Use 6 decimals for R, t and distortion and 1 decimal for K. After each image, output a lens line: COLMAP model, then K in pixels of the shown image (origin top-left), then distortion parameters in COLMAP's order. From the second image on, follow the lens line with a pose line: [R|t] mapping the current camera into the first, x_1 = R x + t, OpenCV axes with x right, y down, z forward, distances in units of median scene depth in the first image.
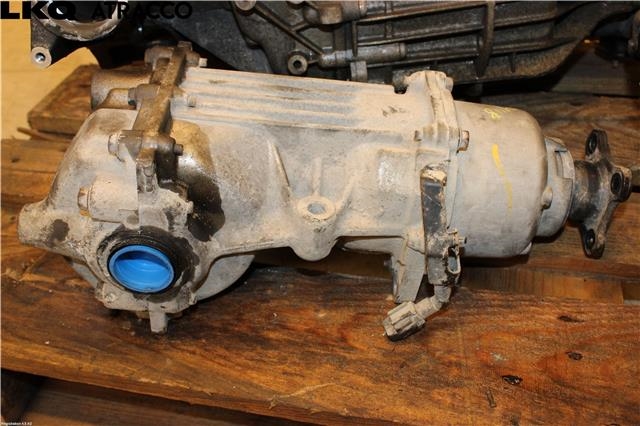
lens RADIAL K [[692.6, 0, 320.0], [0, 692.6, 213.0], [0, 0, 1]] dist [-0.084162, 0.037044]
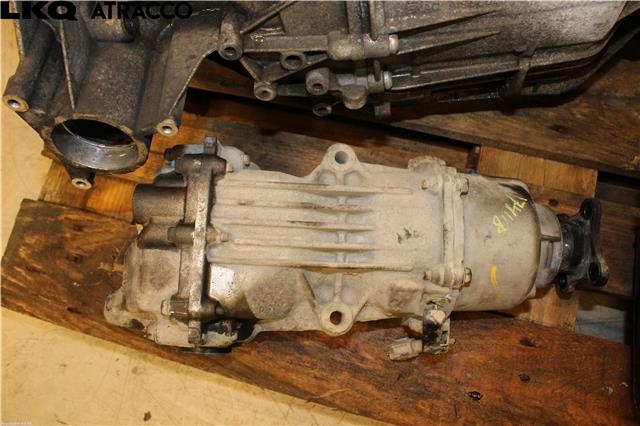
lens RADIAL K [[531.8, 0, 320.0], [0, 531.8, 213.0], [0, 0, 1]] dist [-0.150090, 0.116314]
pose [[0.998222, 0.017122, -0.057092, 0.013505], [0.020563, 0.800119, 0.599488, -0.638726], [0.055945, -0.599597, 0.798345, 0.321910]]
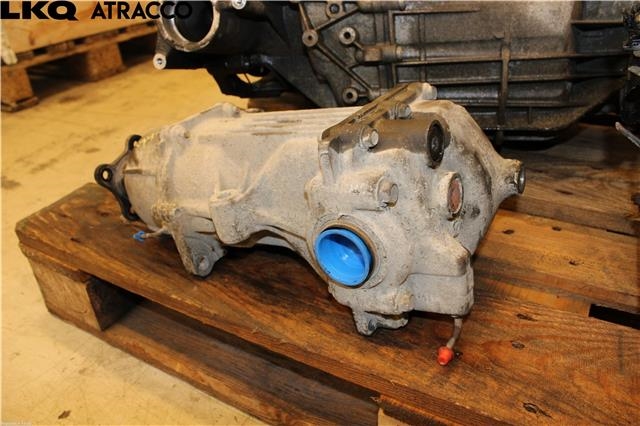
lens RADIAL K [[531.8, 0, 320.0], [0, 531.8, 213.0], [0, 0, 1]] dist [-0.150090, 0.116314]
pose [[0.951282, 0.144185, -0.272532, 0.246479], [-0.181552, 0.976378, -0.117152, 0.145181], [0.249202, 0.160923, 0.954988, 0.078731]]
